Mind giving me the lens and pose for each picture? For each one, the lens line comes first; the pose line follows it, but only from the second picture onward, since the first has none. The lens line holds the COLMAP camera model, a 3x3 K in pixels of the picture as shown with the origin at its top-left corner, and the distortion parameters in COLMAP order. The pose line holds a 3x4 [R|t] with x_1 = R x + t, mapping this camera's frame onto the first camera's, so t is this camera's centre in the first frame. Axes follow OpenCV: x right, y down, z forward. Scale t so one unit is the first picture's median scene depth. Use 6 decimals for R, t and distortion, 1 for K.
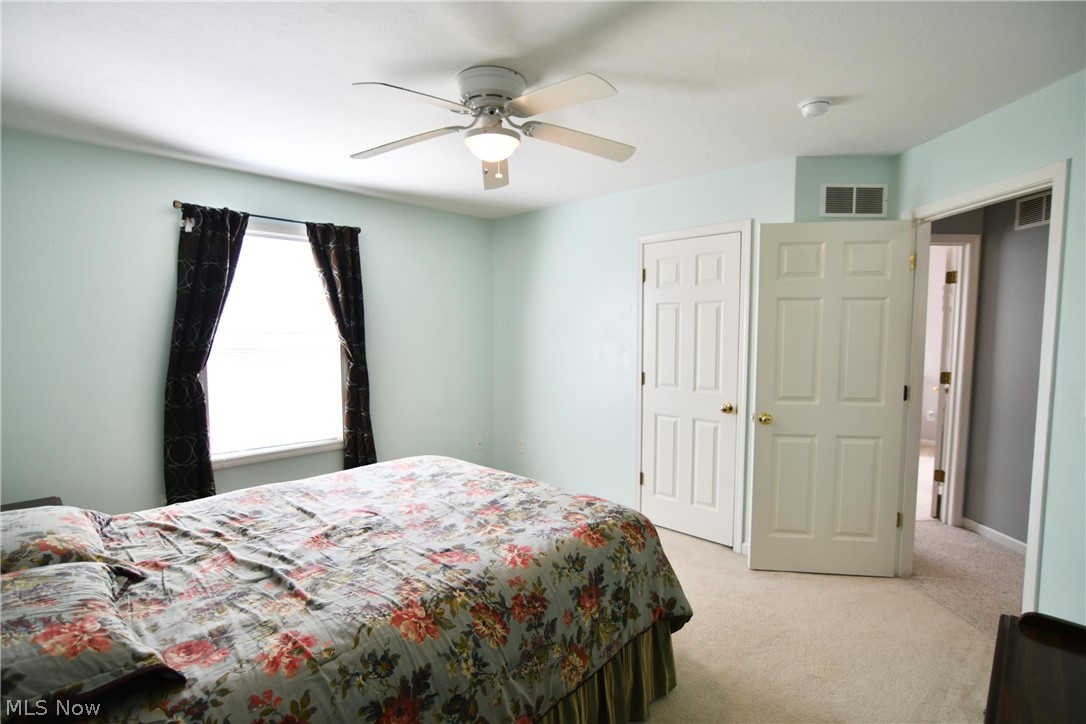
lens RADIAL K [[529.4, 0, 544.3], [0, 529.4, 369.6], [0, 0, 1]] dist [-0.027005, 0.011000]
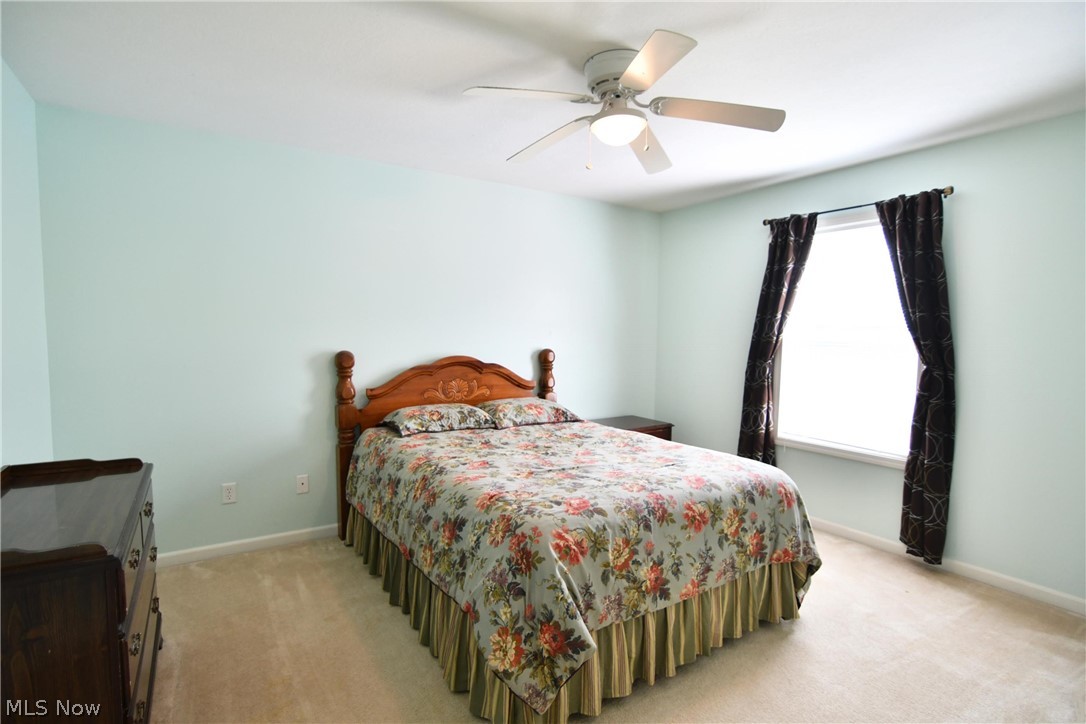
lens RADIAL K [[529.4, 0, 544.3], [0, 529.4, 369.6], [0, 0, 1]] dist [-0.027005, 0.011000]
pose [[-0.223873, 0.071003, -0.972029, 0.629726], [-0.084300, 0.992194, 0.091892, -0.036264], [0.970966, 0.102514, -0.216140, 0.754471]]
